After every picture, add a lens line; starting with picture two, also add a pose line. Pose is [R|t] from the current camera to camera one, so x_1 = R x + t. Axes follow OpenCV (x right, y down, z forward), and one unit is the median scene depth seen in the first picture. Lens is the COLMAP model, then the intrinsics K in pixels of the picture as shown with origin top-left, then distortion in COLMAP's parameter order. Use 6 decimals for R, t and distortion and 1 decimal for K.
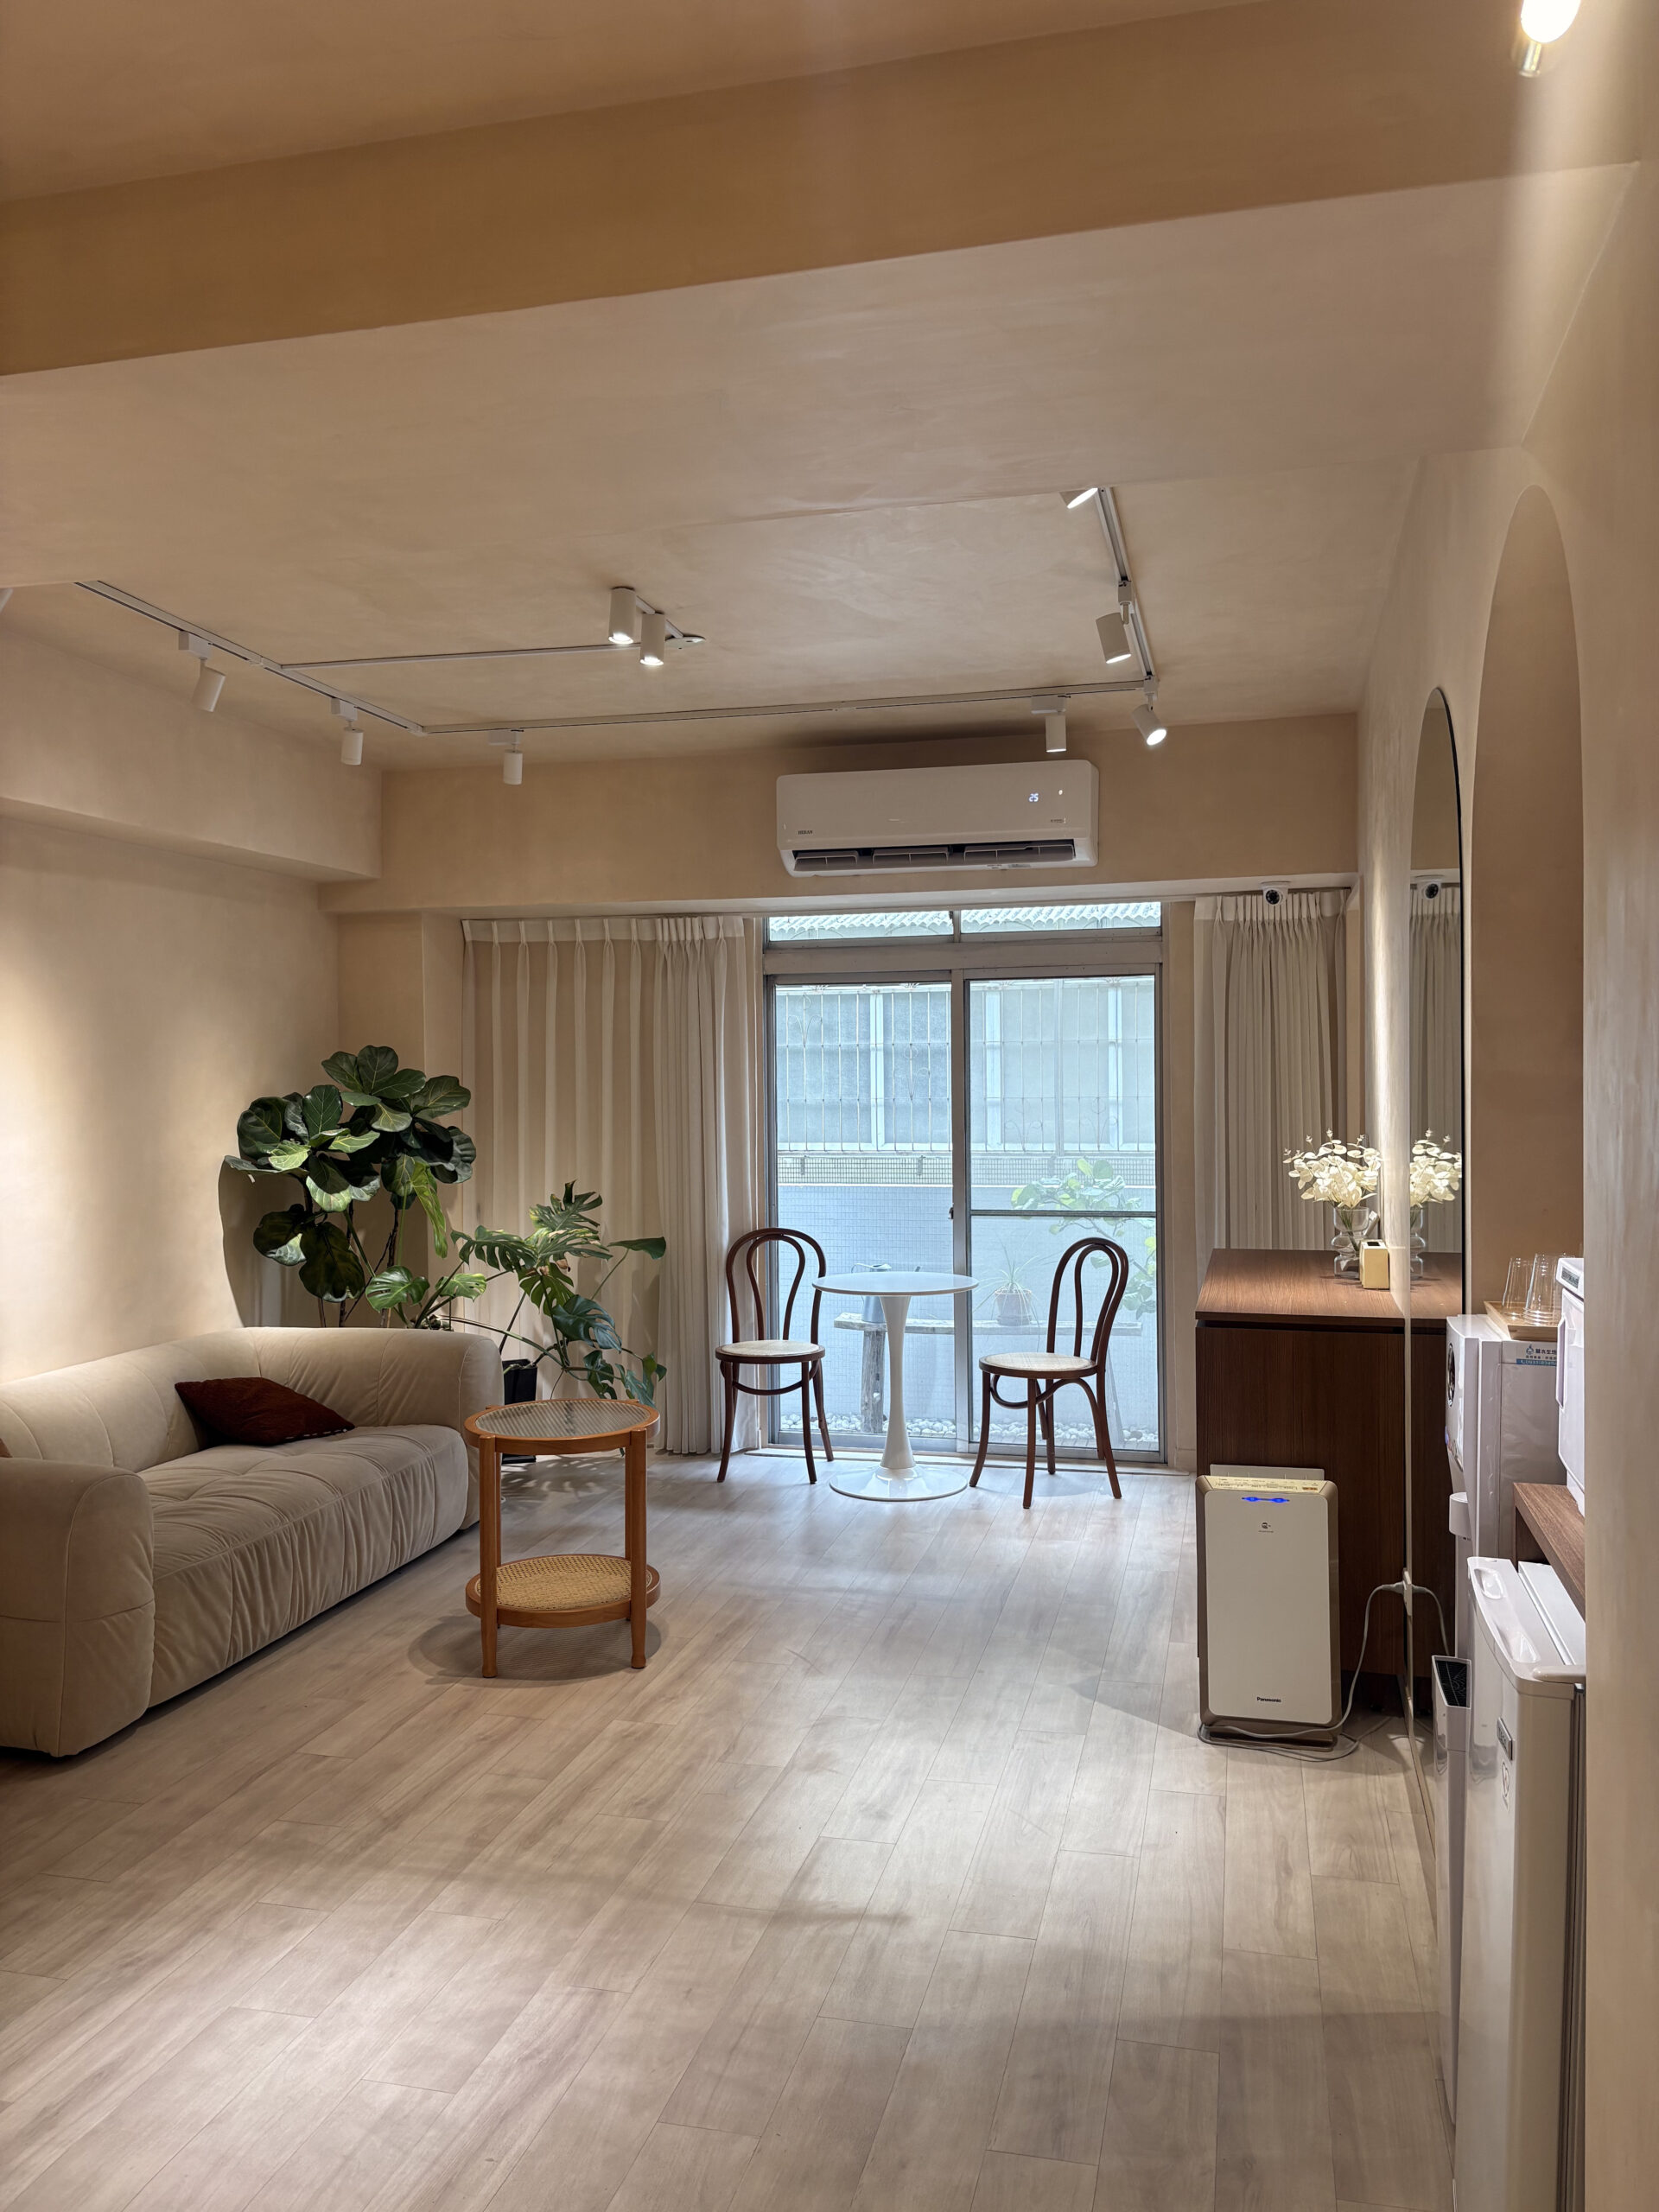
lens RADIAL K [[1664.1, 0, 824.8], [0, 1664.1, 1100.4], [0, 0, 1]] dist [-0.004721, -0.014987]
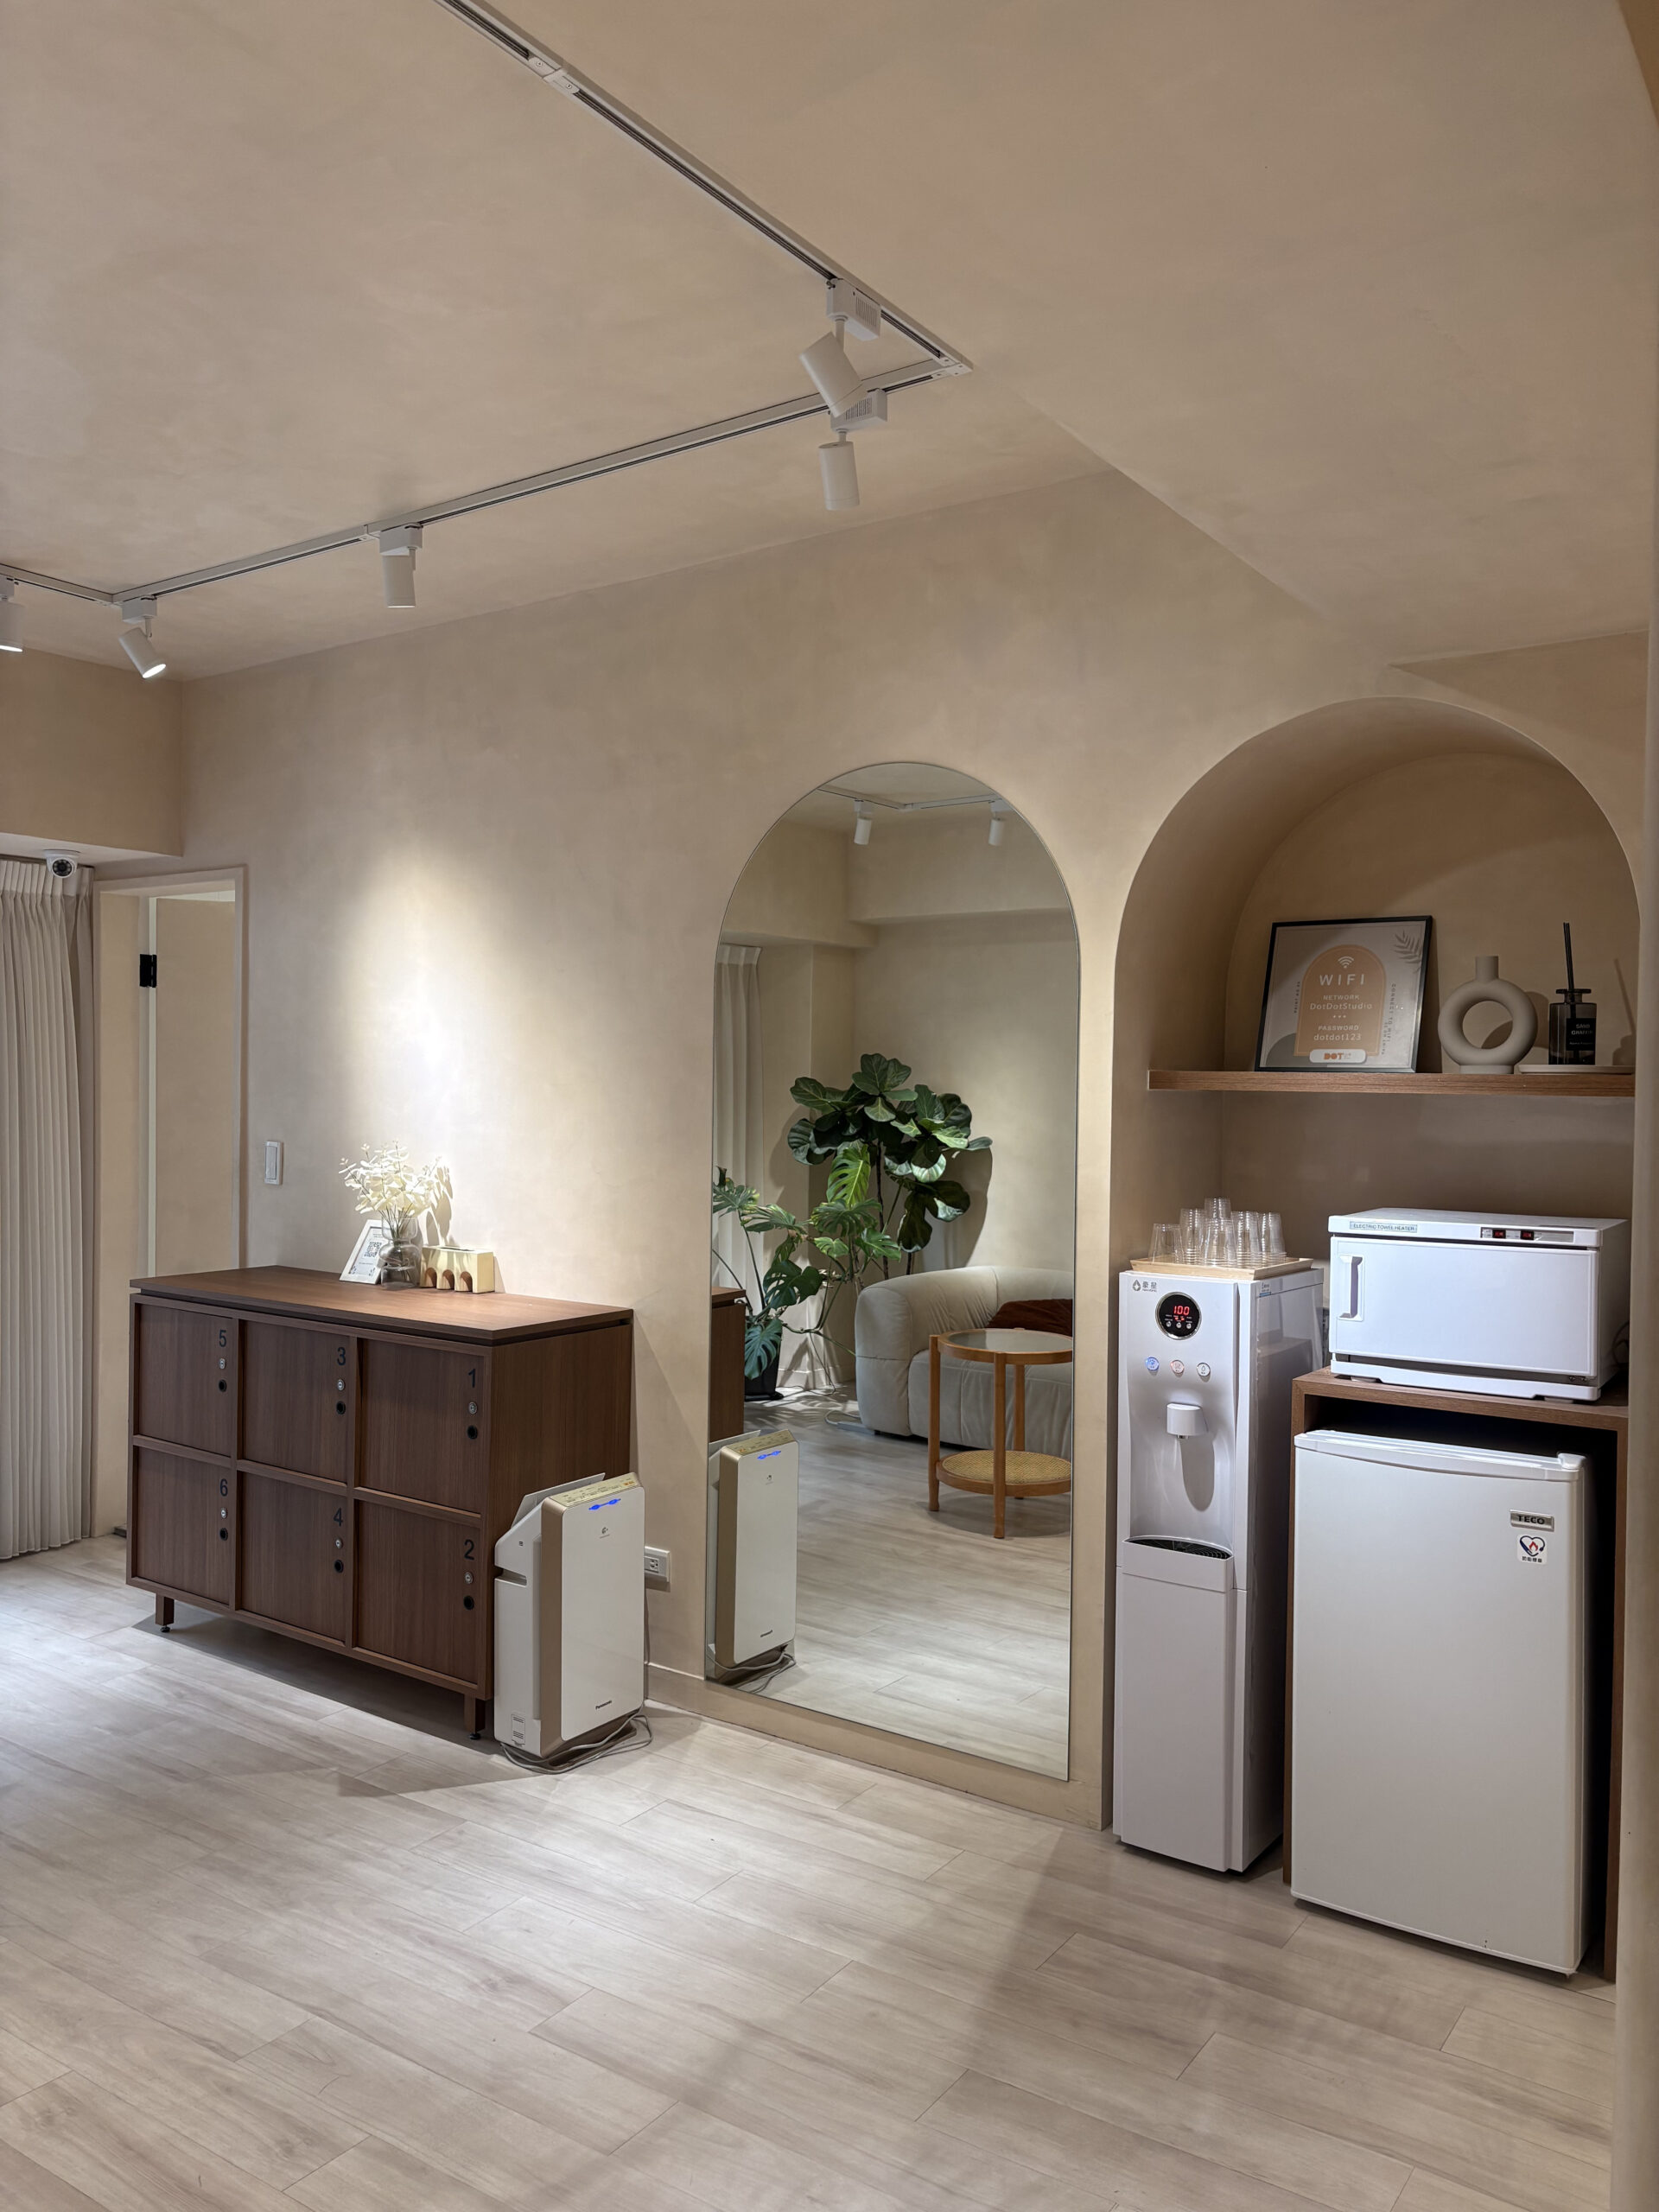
lens RADIAL K [[1664.1, 0, 821.3], [0, 1664.1, 1105.0], [0, 0, 1]] dist [-0.004721, -0.014987]
pose [[0.363364, -0.007580, 0.931616, -0.646646], [0.012521, 0.999916, 0.003251, 0.002688], [-0.931563, 0.010484, 0.363429, 0.549285]]
